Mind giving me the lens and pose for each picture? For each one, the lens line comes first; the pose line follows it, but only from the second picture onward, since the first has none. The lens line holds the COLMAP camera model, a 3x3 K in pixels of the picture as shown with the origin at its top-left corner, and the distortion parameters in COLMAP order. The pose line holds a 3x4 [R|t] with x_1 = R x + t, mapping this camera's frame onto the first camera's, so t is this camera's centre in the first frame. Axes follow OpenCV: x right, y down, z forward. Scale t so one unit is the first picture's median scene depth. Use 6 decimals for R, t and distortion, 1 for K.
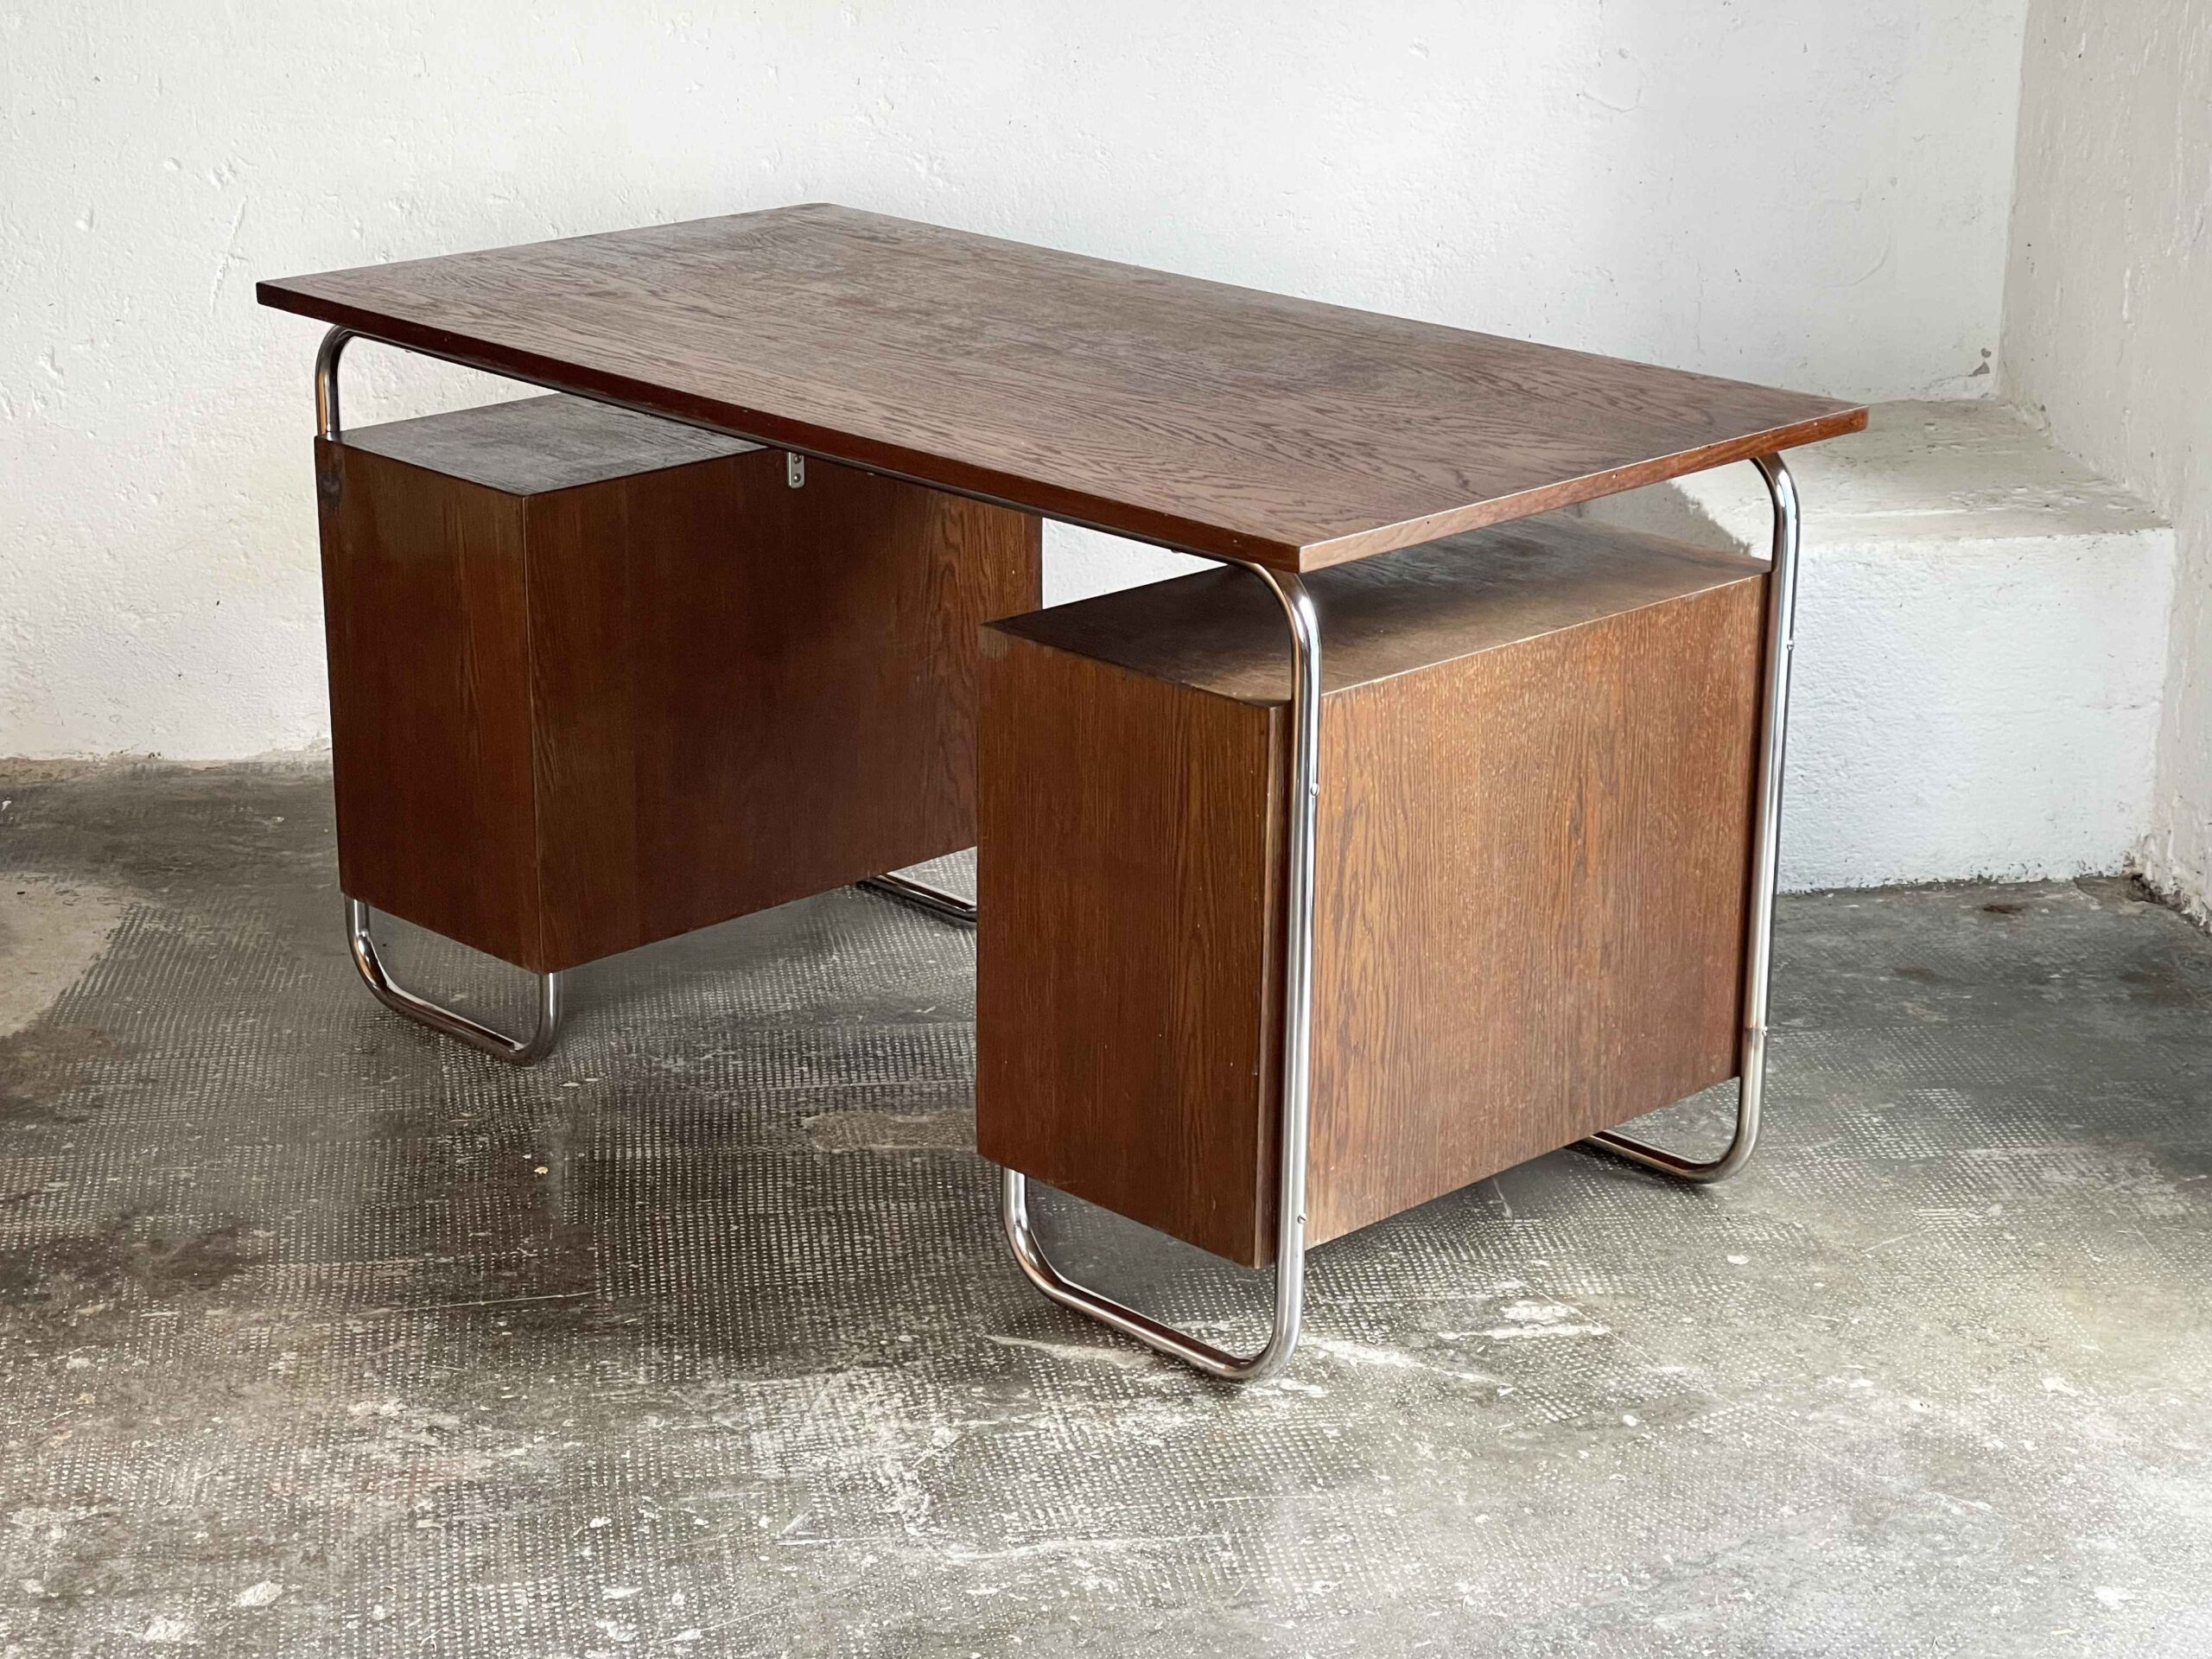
lens RADIAL K [[4096.8, 0, 1124.7], [0, 4096.8, 821.4], [0, 0, 1]] dist [0.313986, -0.740116]
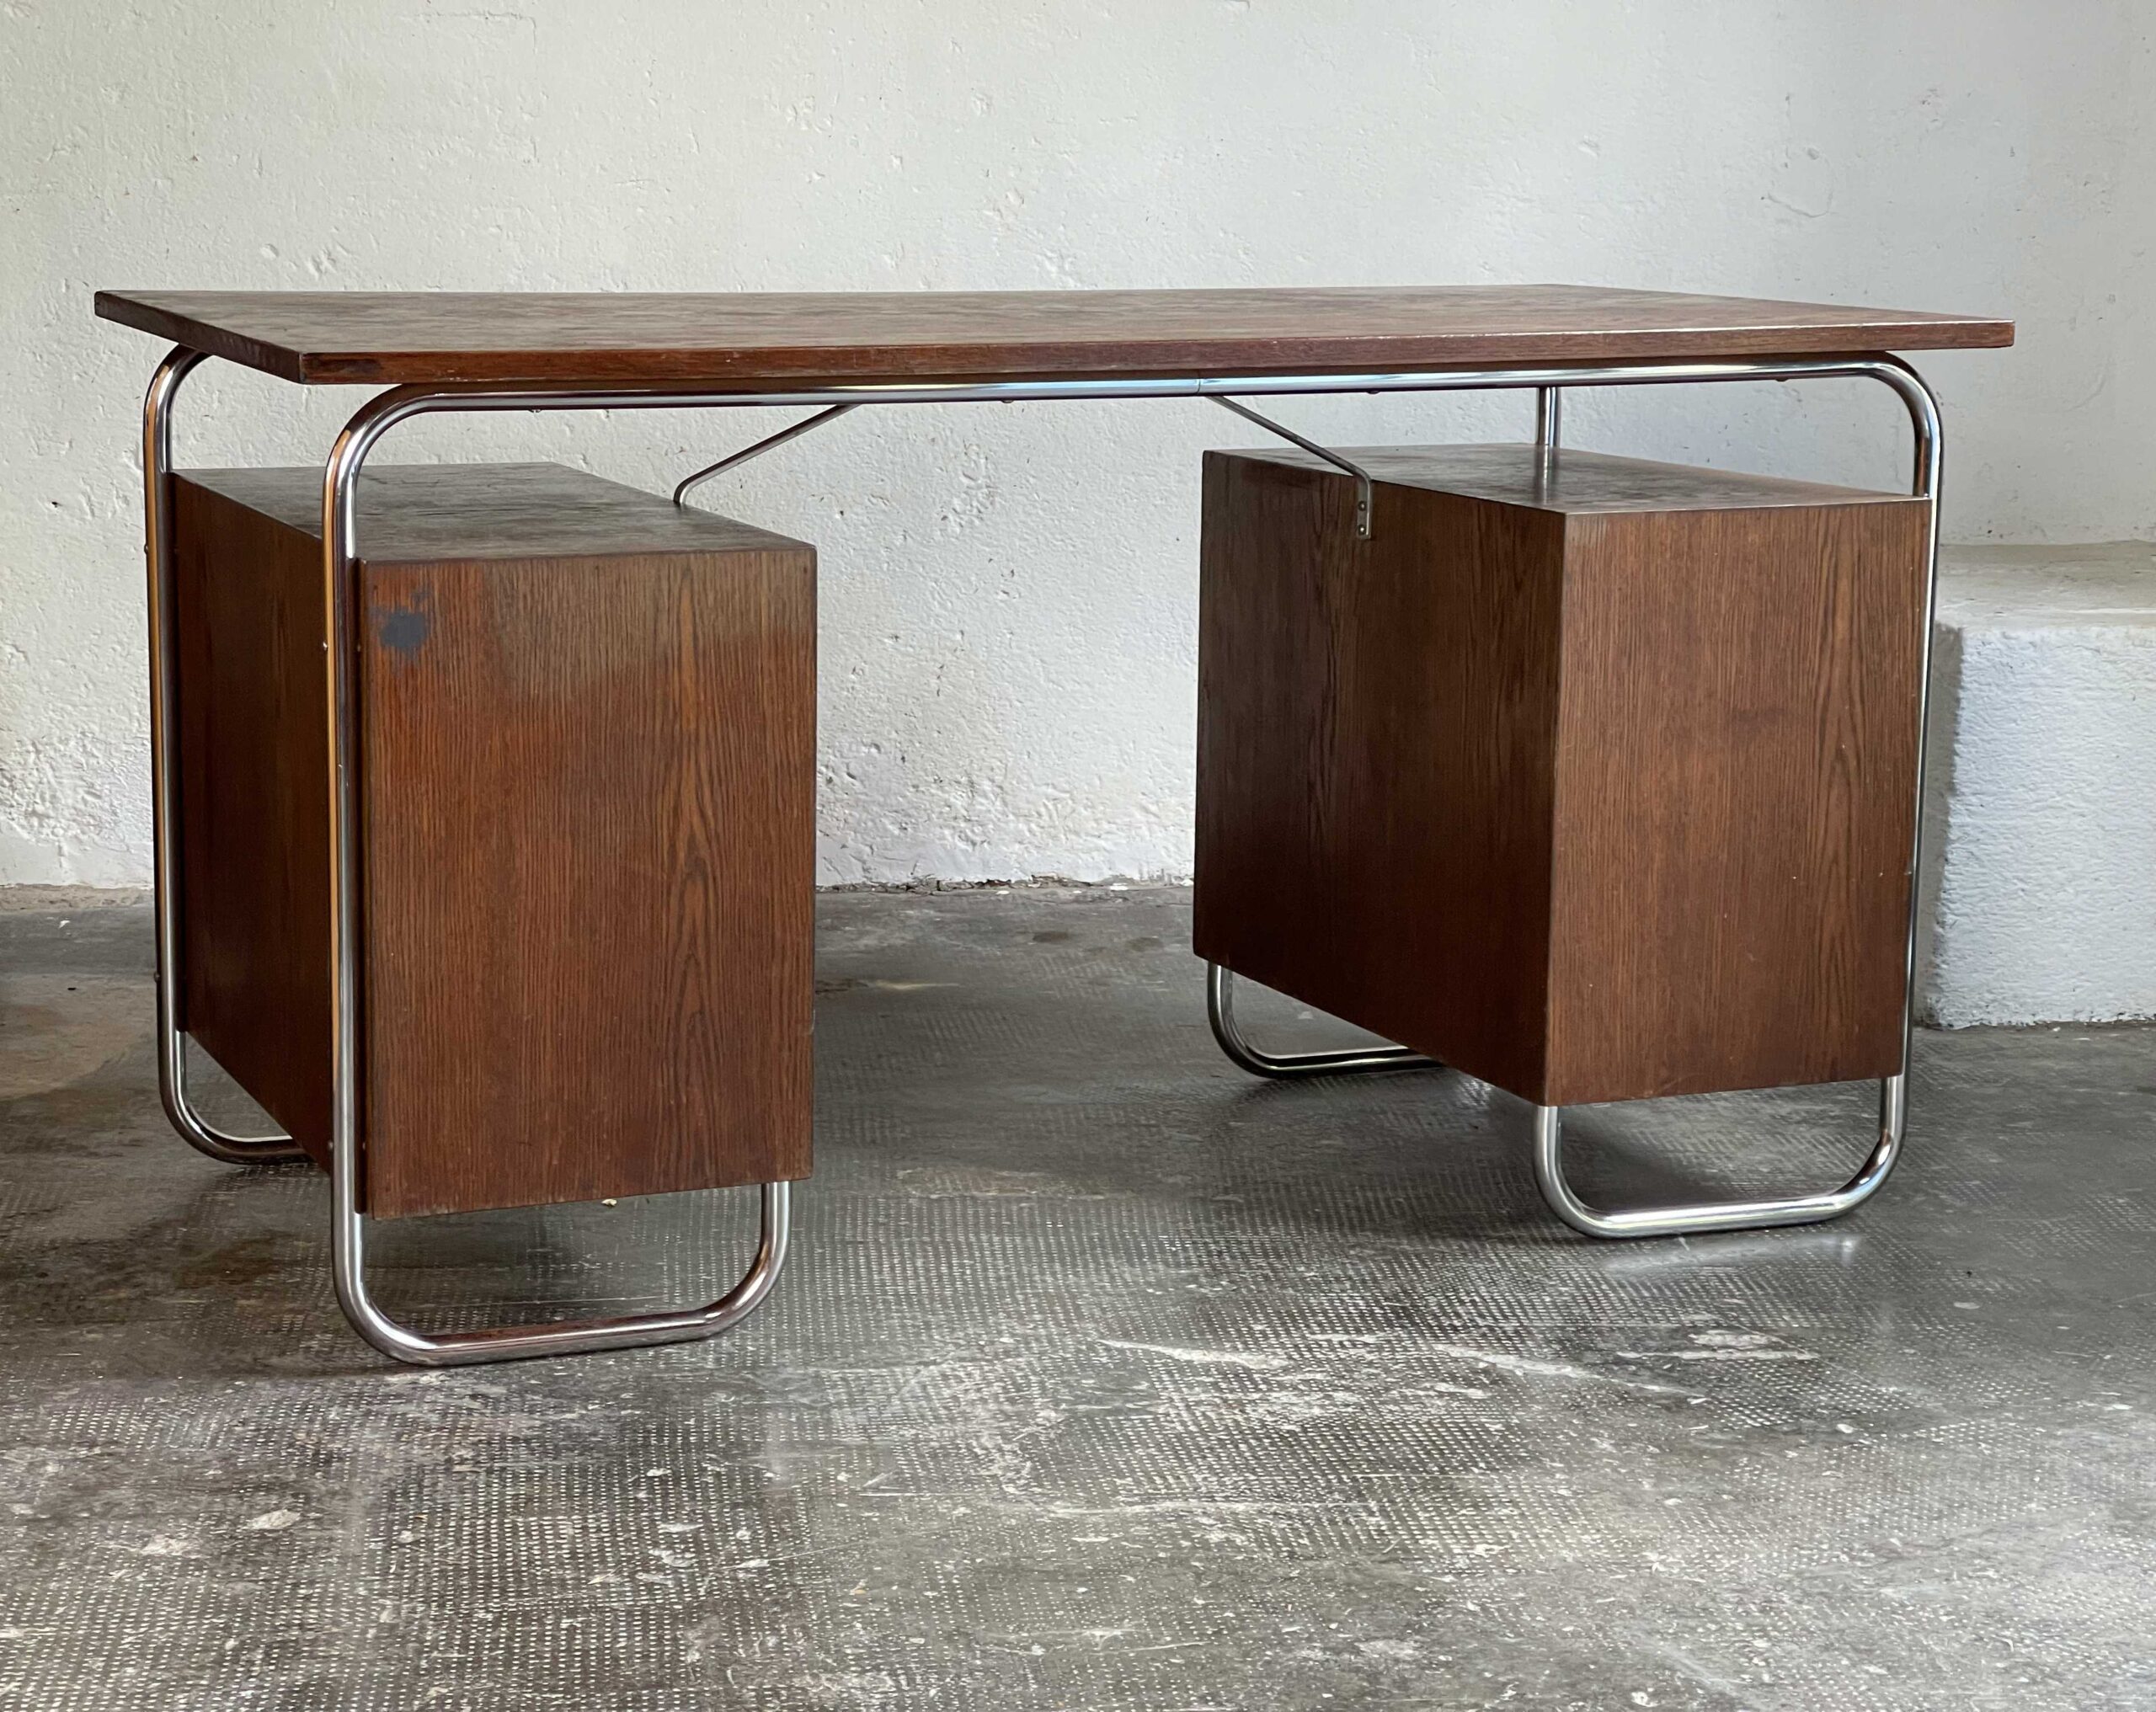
lens RADIAL K [[4238.5, 0, 976.2], [0, 4238.5, 852.3], [0, 0, 1]] dist [0.309037, -0.770809]
pose [[0.997739, 0.013044, -0.065932, -0.000973], [-0.021910, 0.990522, -0.135592, 0.145768], [0.063539, 0.136730, 0.988569, 0.081800]]
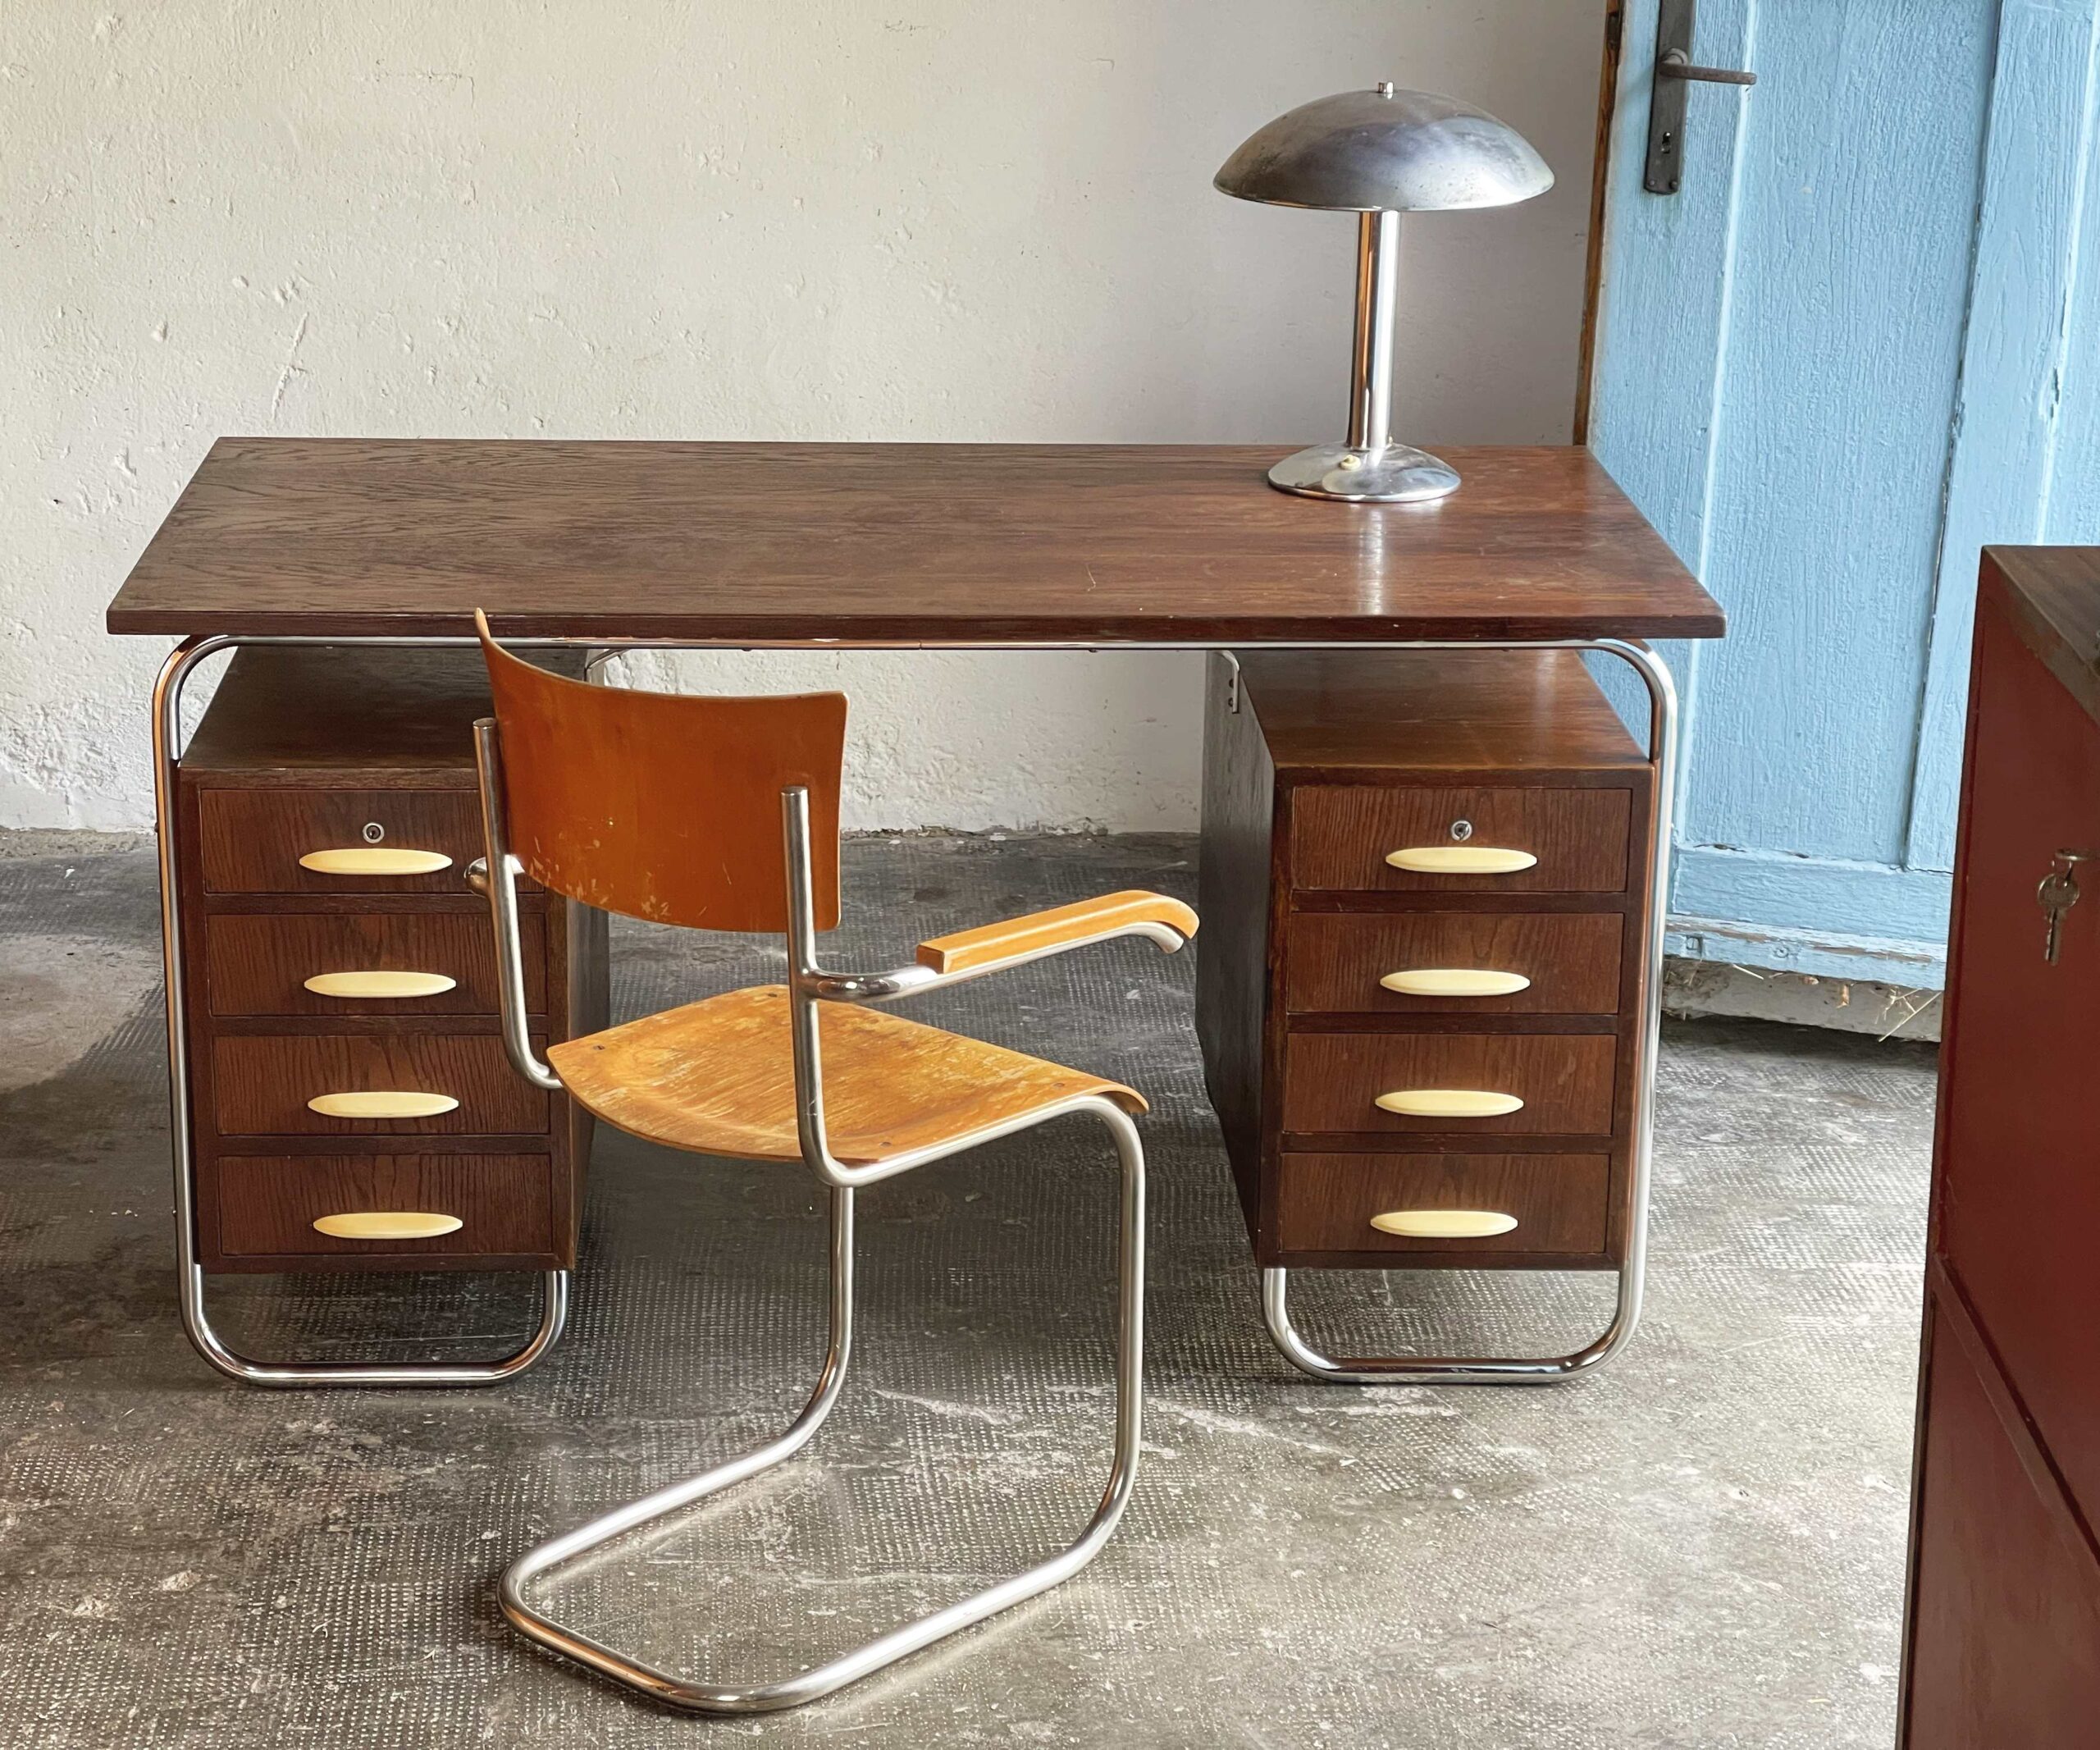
lens RADIAL K [[4315.4, 0, 938.7], [0, 4315.4, 849.7], [0, 0, 1]] dist [0.269224, -0.219510]
pose [[0.994255, 0.032502, -0.101985, 0.094401], [-0.034519, 0.999241, -0.018068, 0.003689], [0.101320, 0.021485, 0.994622, -0.128613]]
